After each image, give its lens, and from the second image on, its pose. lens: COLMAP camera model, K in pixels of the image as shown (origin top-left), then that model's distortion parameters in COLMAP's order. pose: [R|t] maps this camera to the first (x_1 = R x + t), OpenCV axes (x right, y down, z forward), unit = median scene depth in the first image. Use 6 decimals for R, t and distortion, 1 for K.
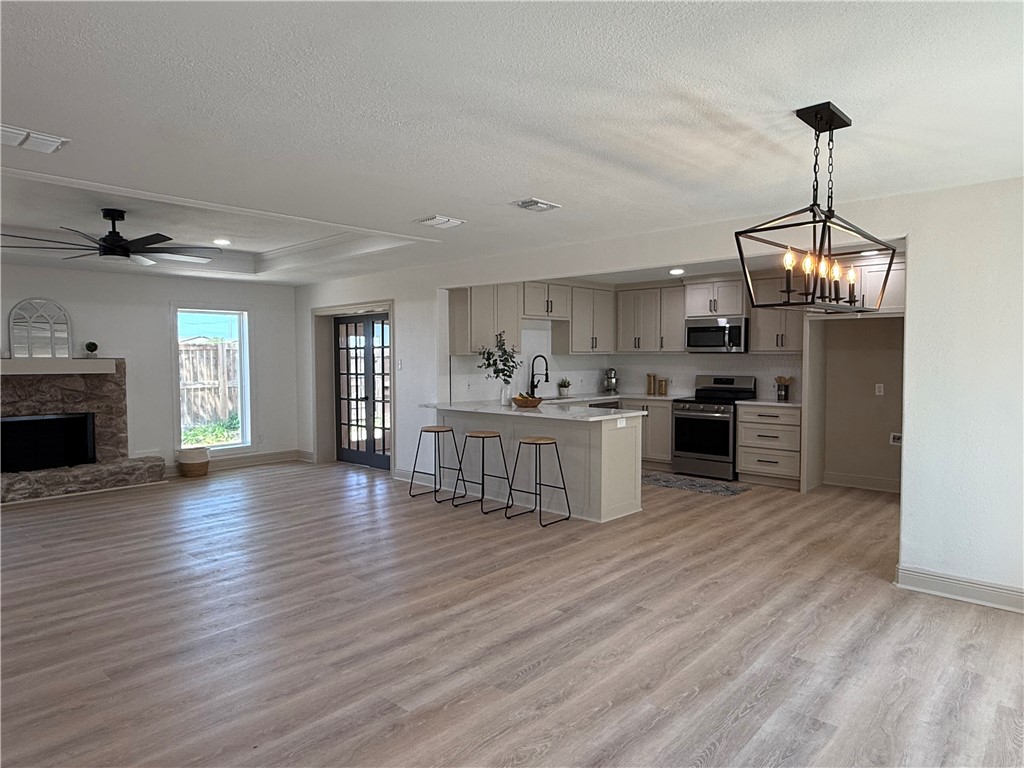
lens RADIAL K [[633.7, 0, 512.0], [0, 633.7, 384.0], [0, 0, 1]] dist [0.003443, 0.001818]
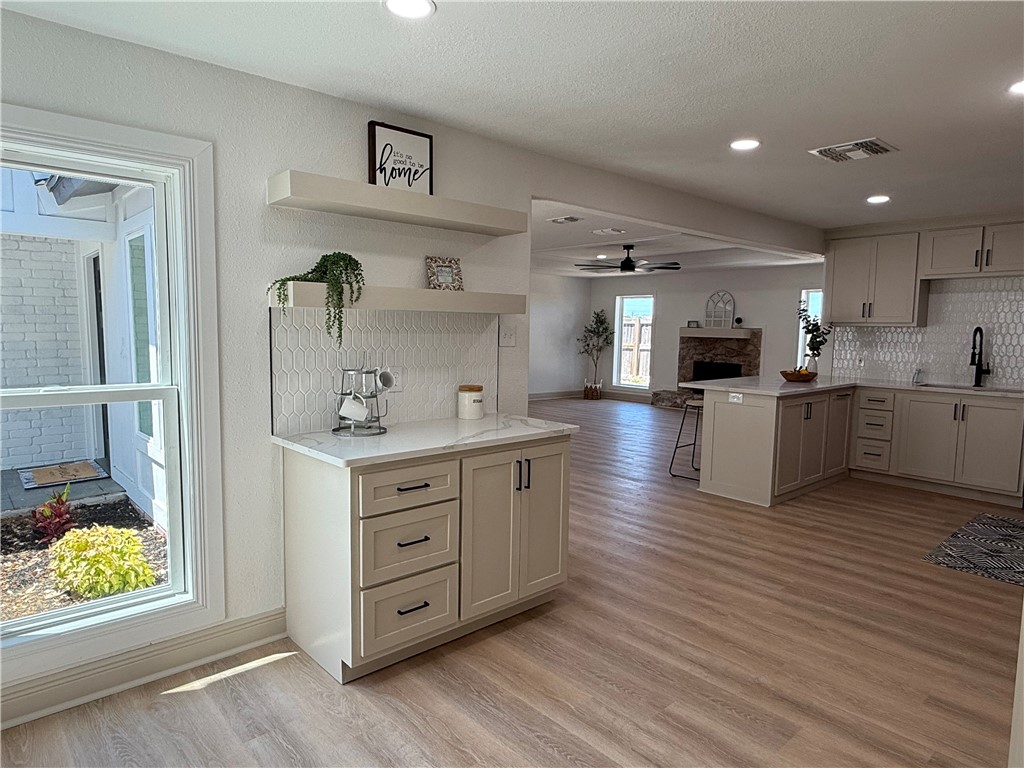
lens RADIAL K [[633.7, 0, 512.0], [0, 633.7, 384.0], [0, 0, 1]] dist [0.003443, 0.001818]
pose [[-0.092174, 0.091550, -0.991525, 0.915098], [-0.056684, 0.993667, 0.097017, -0.024575], [0.994128, 0.065146, -0.086401, 0.613643]]
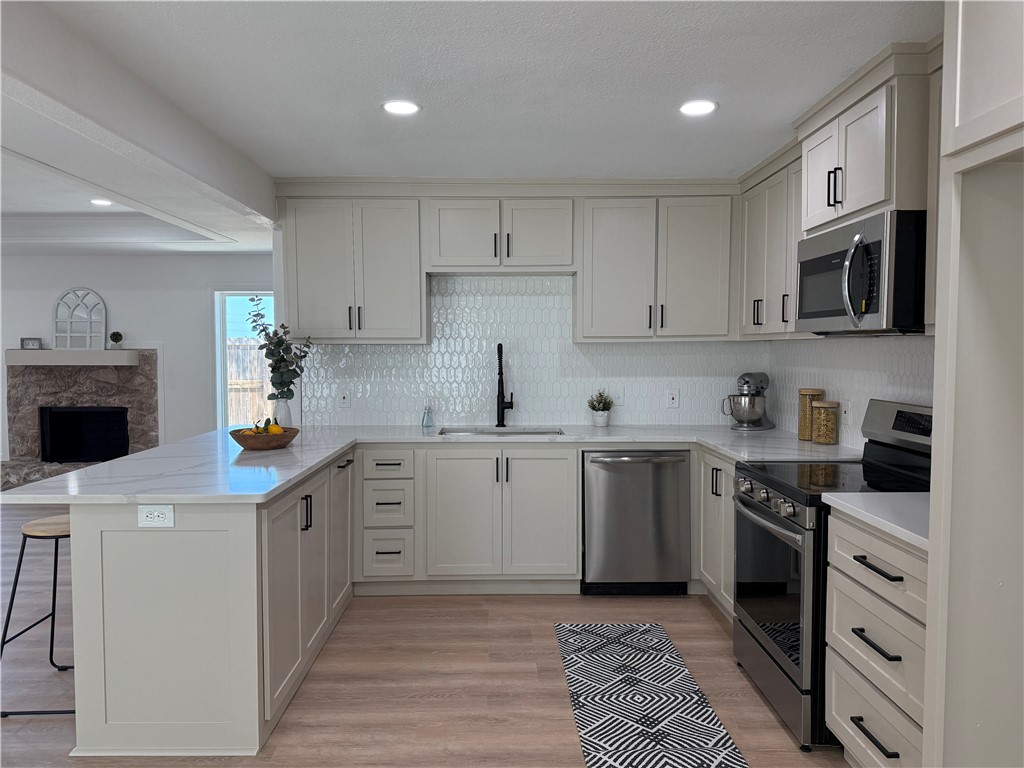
lens RADIAL K [[713.9, 0, 510.9], [0, 713.9, 388.1], [0, 0, 1]] dist [0.085016, -0.106826]
pose [[0.691509, 0.039518, -0.721286, 0.523184], [-0.029897, 0.999213, 0.026082, -0.028889], [0.721749, 0.003528, 0.692146, 0.692026]]
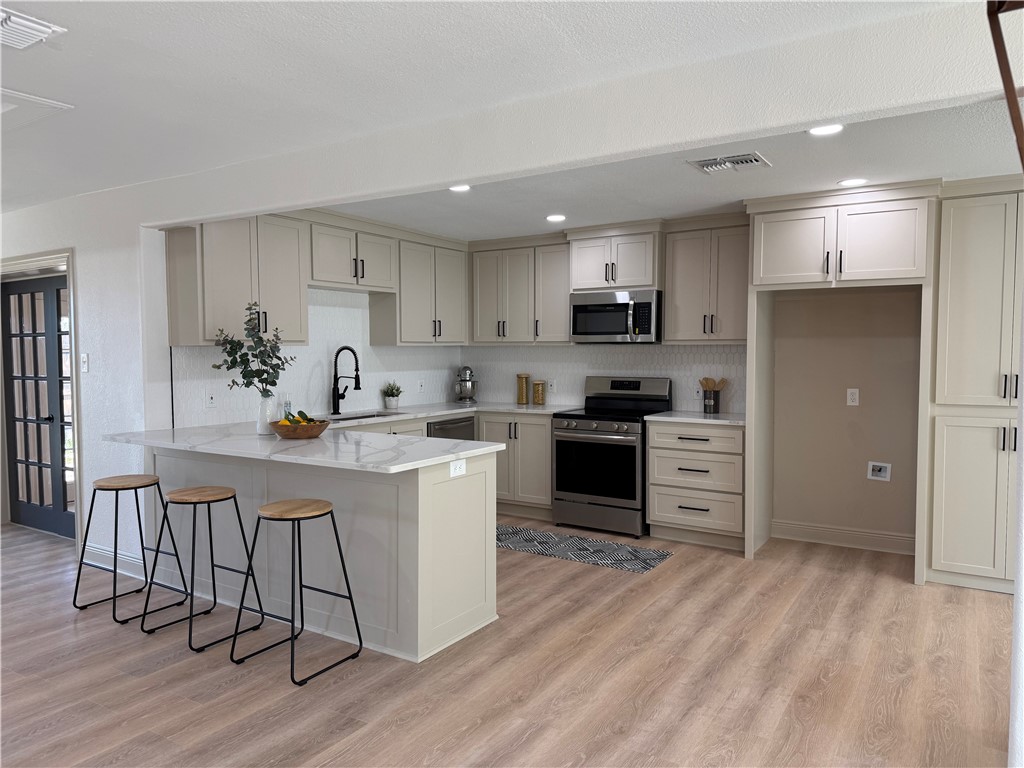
lens RADIAL K [[713.9, 0, 510.9], [0, 713.9, 388.1], [0, 0, 1]] dist [0.085016, -0.106826]
pose [[0.983706, -0.010895, 0.179456, 0.086956], [0.009053, 0.999898, 0.011079, -0.012285], [-0.179559, -0.009274, 0.983704, 0.308166]]
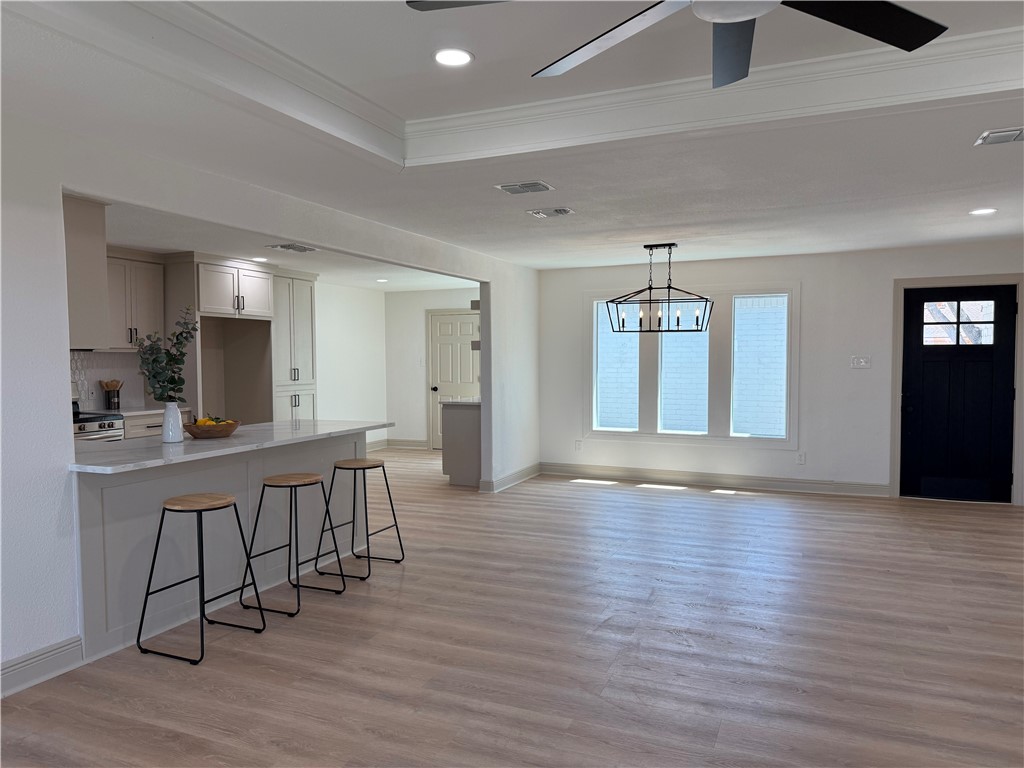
lens RADIAL K [[713.9, 0, 510.9], [0, 713.9, 388.1], [0, 0, 1]] dist [0.085016, -0.106826]
pose [[-0.321112, -0.038629, 0.946253, -0.653484], [0.045520, 0.997383, 0.056164, -0.031227], [-0.945947, 0.061108, -0.318513, 0.872439]]
